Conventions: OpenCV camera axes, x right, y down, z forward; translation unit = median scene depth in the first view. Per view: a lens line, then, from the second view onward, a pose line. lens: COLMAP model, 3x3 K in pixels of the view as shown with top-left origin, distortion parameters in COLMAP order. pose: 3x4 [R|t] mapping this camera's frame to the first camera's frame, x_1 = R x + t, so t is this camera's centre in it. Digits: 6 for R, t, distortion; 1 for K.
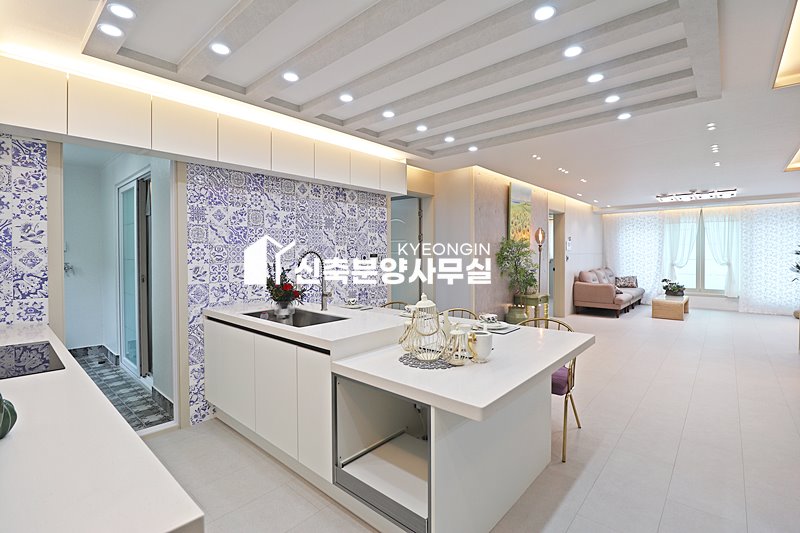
lens RADIAL K [[370.3, 0, 406.1], [0, 370.3, 258.6], [0, 0, 1]] dist [-0.012756, -0.005470]
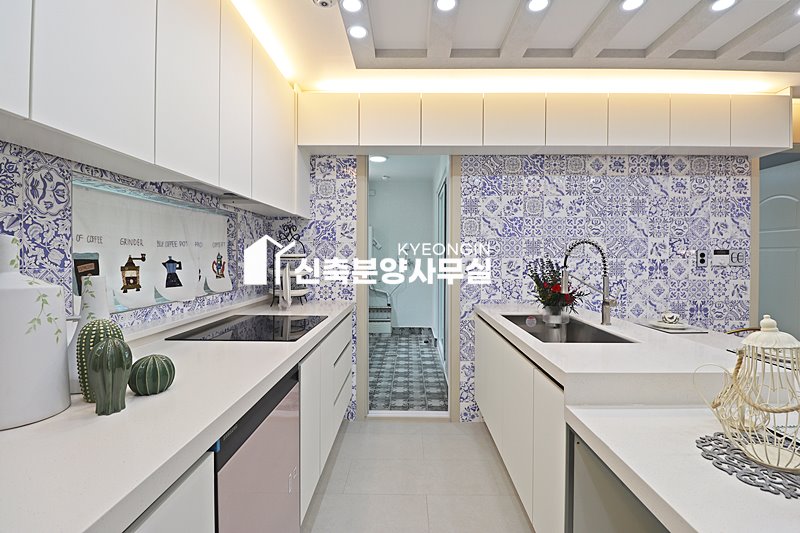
lens RADIAL K [[370.3, 0, 402.5], [0, 370.3, 260.7], [0, 0, 1]] dist [-0.012756, -0.005470]
pose [[0.642731, 0.014415, -0.765957, 0.062110], [-0.017060, 0.999844, 0.004502, 0.019308], [0.765902, 0.010173, 0.642877, 0.227650]]
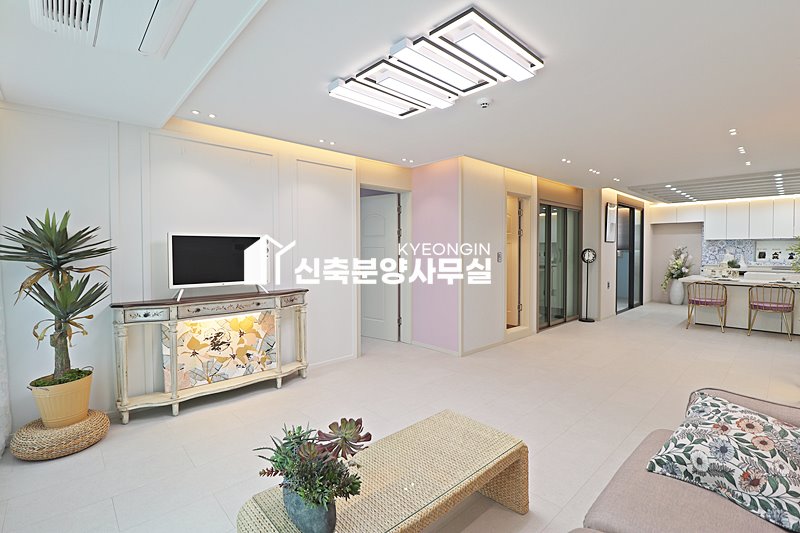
lens RADIAL K [[370.3, 0, 404.5], [0, 370.3, 253.4], [0, 0, 1]] dist [-0.012756, -0.005470]
pose [[-0.996120, 0.007866, 0.087659, 1.789316], [0.009826, 0.999711, 0.021942, -0.050536], [-0.087461, 0.022718, -0.995909, 3.018656]]
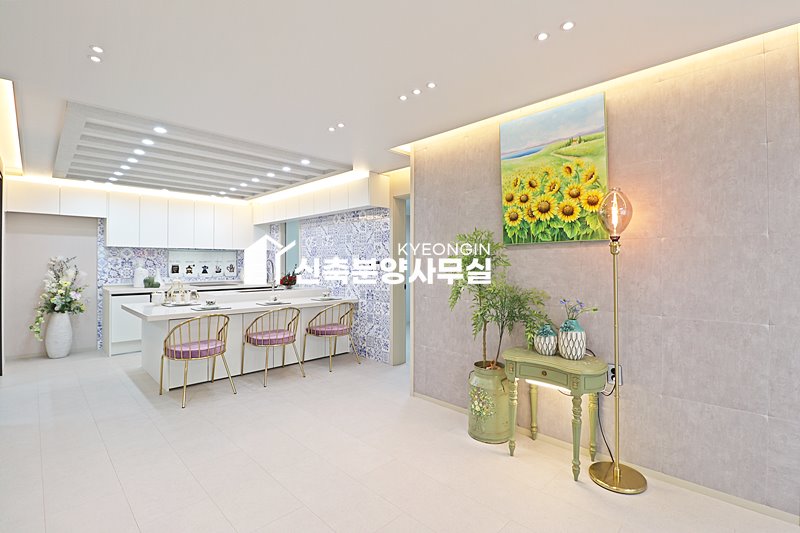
lens RADIAL K [[370.3, 0, 403.7], [0, 370.3, 262.9], [0, 0, 1]] dist [-0.012756, -0.005470]
pose [[-0.058606, 0.005212, -0.998268, 1.468266], [-0.013864, 0.999886, 0.006034, -0.020978], [0.998185, 0.014193, -0.058527, 1.617065]]
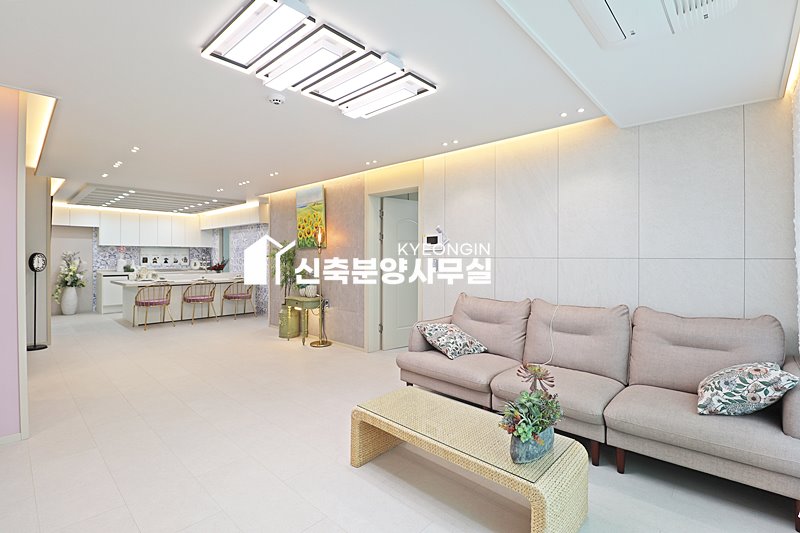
lens RADIAL K [[370.3, 0, 403.2], [0, 370.3, 261.1], [0, 0, 1]] dist [-0.012756, -0.005470]
pose [[-0.019712, 0.017608, -0.999651, 2.504480], [-0.018075, 0.999675, 0.017965, -0.041968], [0.999642, 0.018423, -0.019387, 2.429925]]
